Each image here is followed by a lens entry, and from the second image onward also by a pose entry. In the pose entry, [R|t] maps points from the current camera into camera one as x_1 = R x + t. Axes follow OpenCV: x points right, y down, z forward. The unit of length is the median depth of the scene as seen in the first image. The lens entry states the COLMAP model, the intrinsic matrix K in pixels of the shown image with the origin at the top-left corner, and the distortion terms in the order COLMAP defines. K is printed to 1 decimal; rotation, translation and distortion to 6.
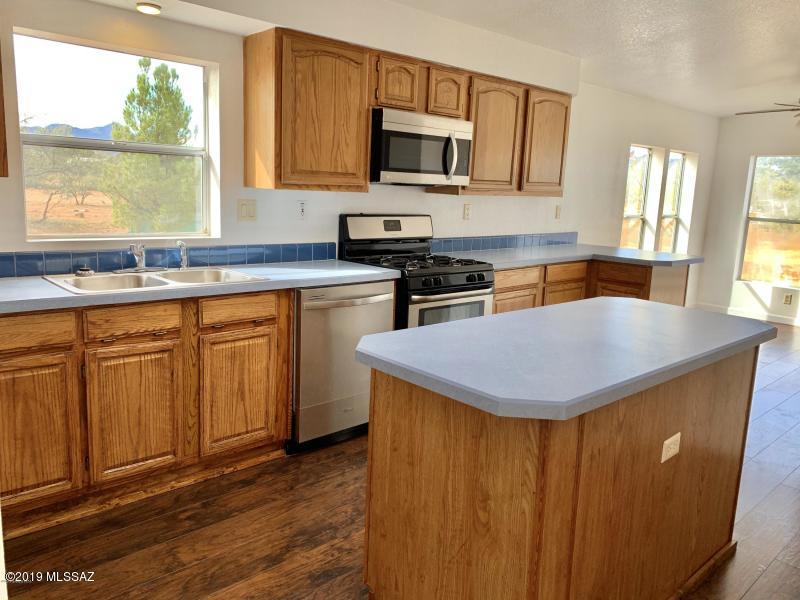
lens RADIAL K [[613.7, 0, 400.6], [0, 613.7, 295.4], [0, 0, 1]] dist [0.028121, -0.002318]
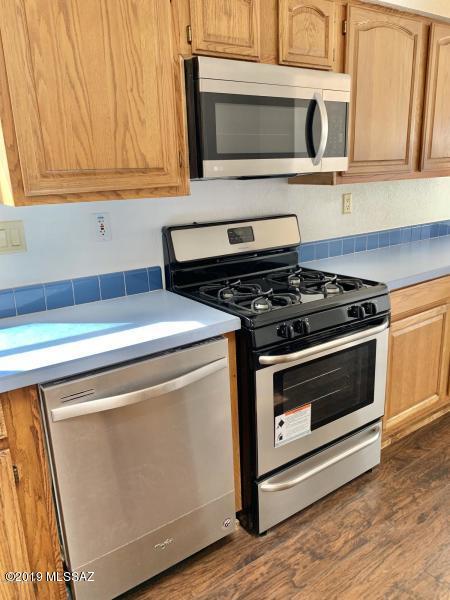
lens RADIAL K [[461.7, 0, 225.0], [0, 461.7, 300.0], [0, 0, 1]] dist [-0.007388, 0.003297]
pose [[0.985818, -0.039520, -0.163097, 0.055831], [0.053938, 0.994925, 0.084936, -0.088749], [0.158913, -0.092529, 0.982947, 0.471260]]
